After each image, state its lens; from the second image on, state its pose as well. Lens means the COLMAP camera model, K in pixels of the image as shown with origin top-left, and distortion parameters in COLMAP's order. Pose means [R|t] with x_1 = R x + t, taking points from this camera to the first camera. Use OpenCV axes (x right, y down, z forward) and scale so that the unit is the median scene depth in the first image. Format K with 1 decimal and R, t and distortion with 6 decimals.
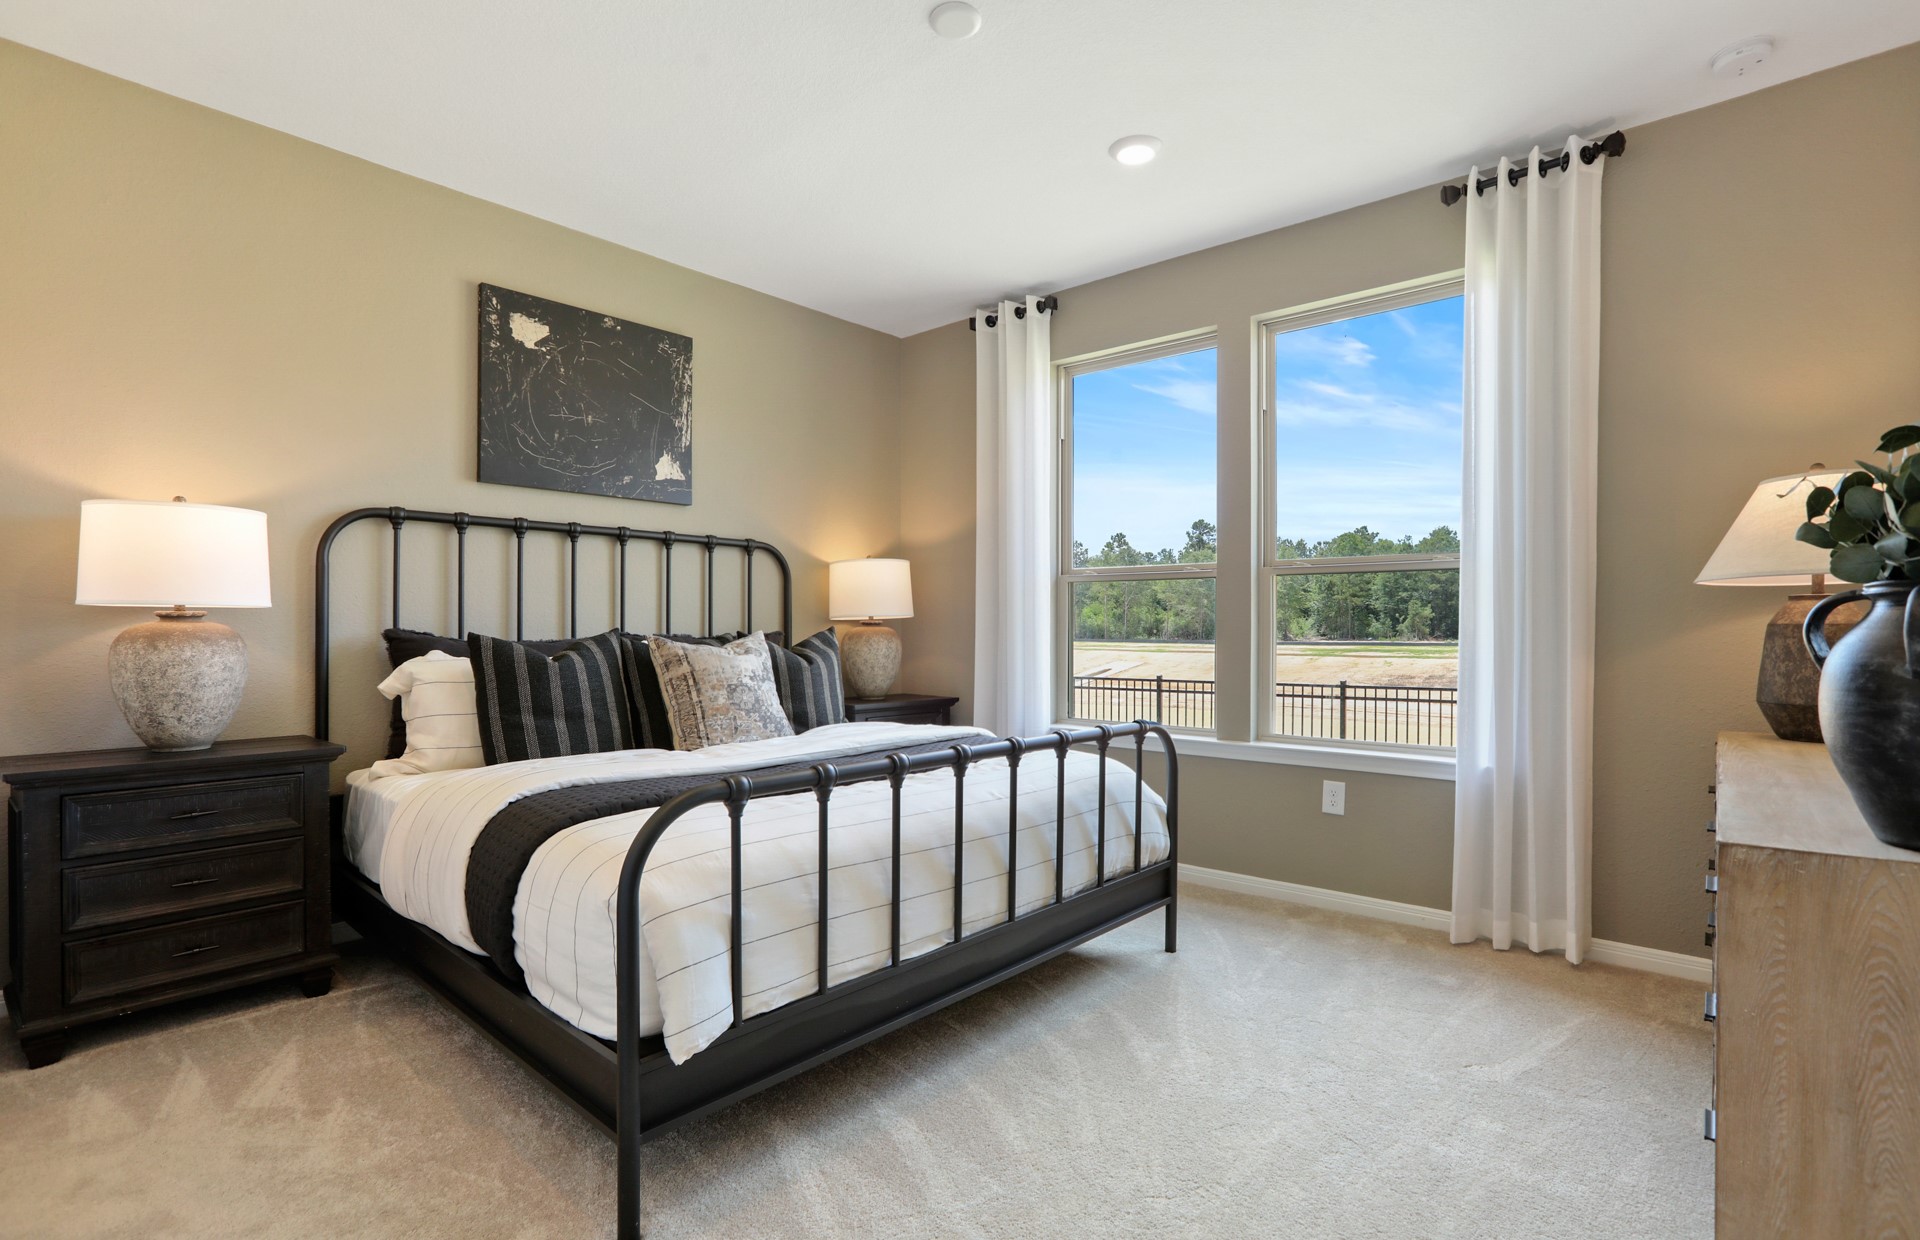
lens RADIAL K [[898.4, 0, 913.8], [0, 898.4, 630.4], [0, 0, 1]] dist [-0.013925, 0.001450]
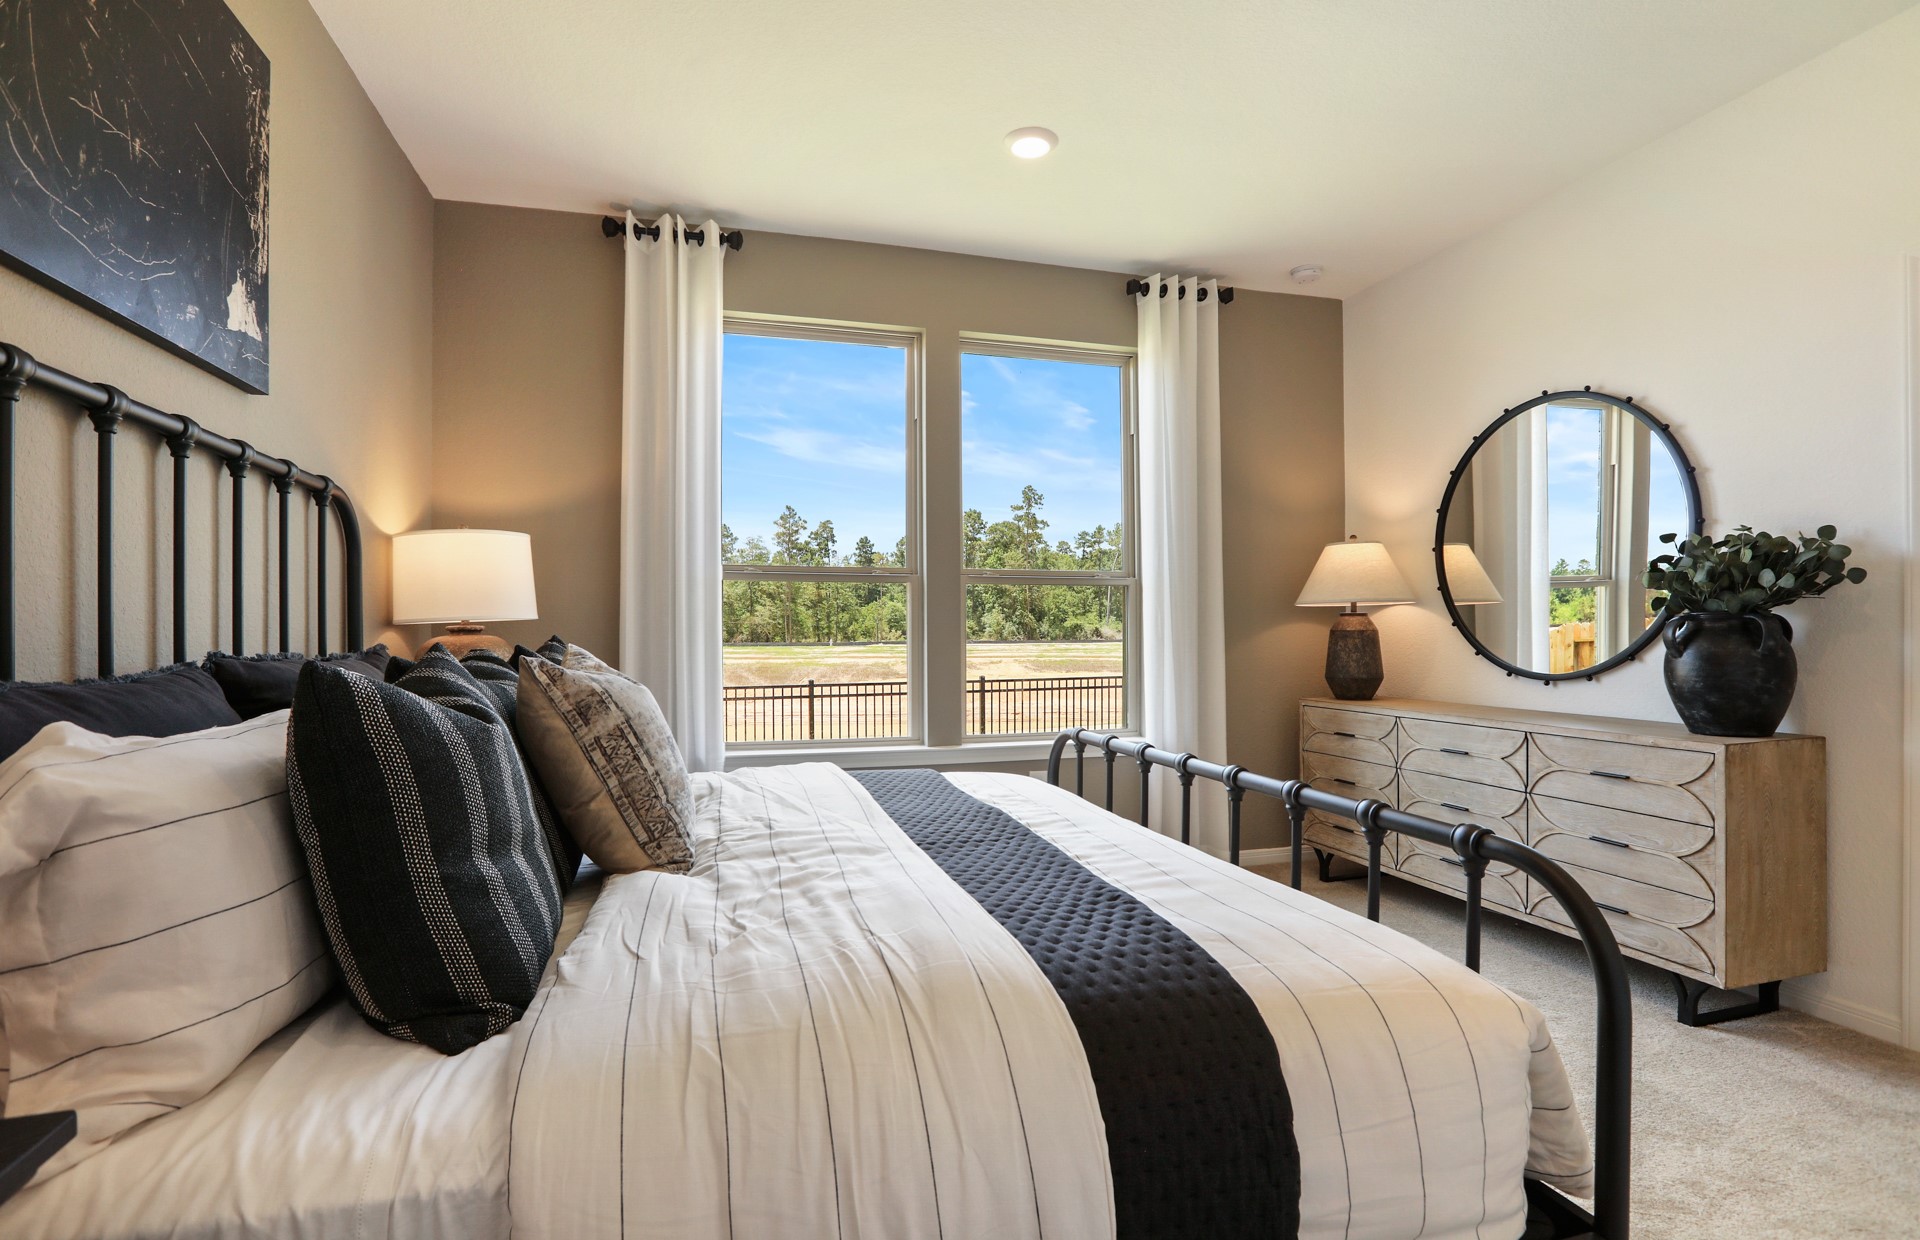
lens RADIAL K [[898.4, 0, 973.3], [0, 898.4, 631.4], [0, 0, 1]] dist [-0.013925, 0.001450]
pose [[0.522116, -0.009180, 0.852825, -0.469502], [0.010292, 0.999937, 0.004463, -0.007128], [-0.852812, 0.006447, 0.522177, 0.413819]]
